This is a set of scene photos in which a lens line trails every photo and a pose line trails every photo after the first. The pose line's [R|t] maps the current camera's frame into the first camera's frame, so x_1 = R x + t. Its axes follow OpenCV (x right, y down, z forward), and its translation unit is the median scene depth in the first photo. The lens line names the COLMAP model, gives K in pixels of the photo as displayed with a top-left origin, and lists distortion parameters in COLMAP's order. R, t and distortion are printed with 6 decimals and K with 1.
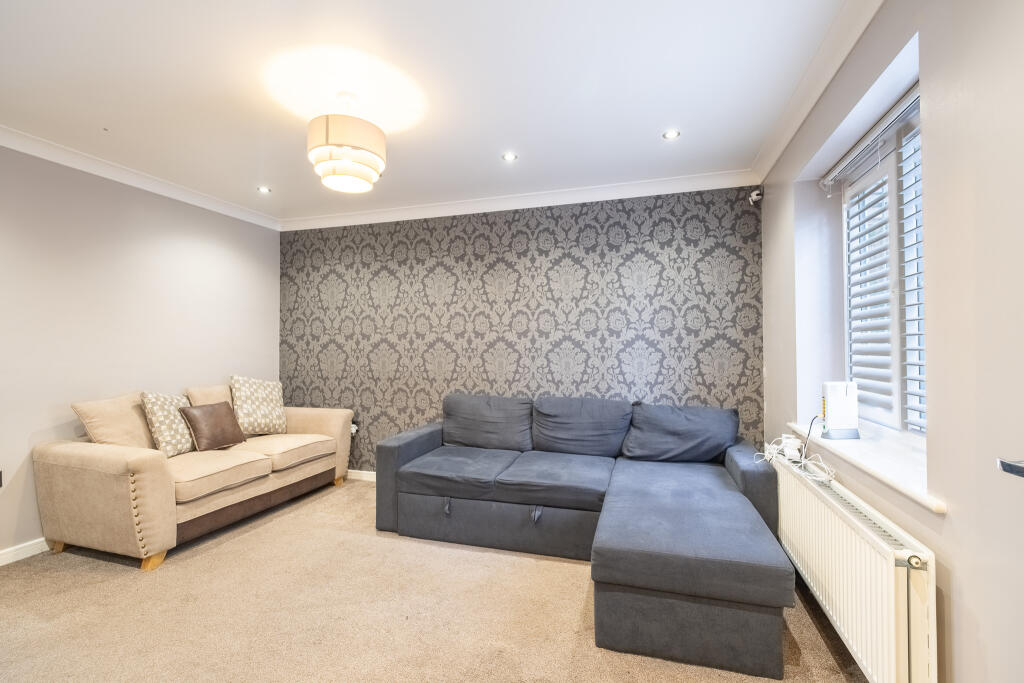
lens RADIAL K [[445.9, 0, 512.0], [0, 445.9, 339.9], [0, 0, 1]] dist [0.003620, -0.005986]
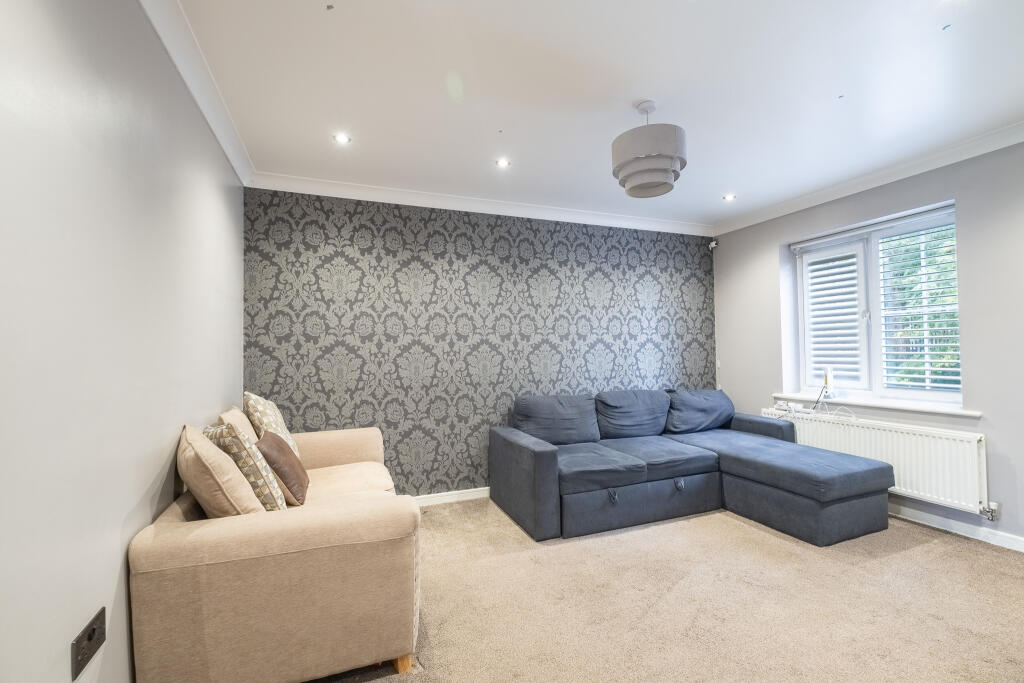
lens RADIAL K [[445.9, 0, 512.0], [0, 445.9, 339.9], [0, 0, 1]] dist [0.003620, -0.005986]
pose [[0.779482, 0.007743, 0.626377, -0.754798], [0.000771, 0.999911, -0.013321, 0.008824], [-0.626424, 0.010866, 0.779406, 0.233675]]
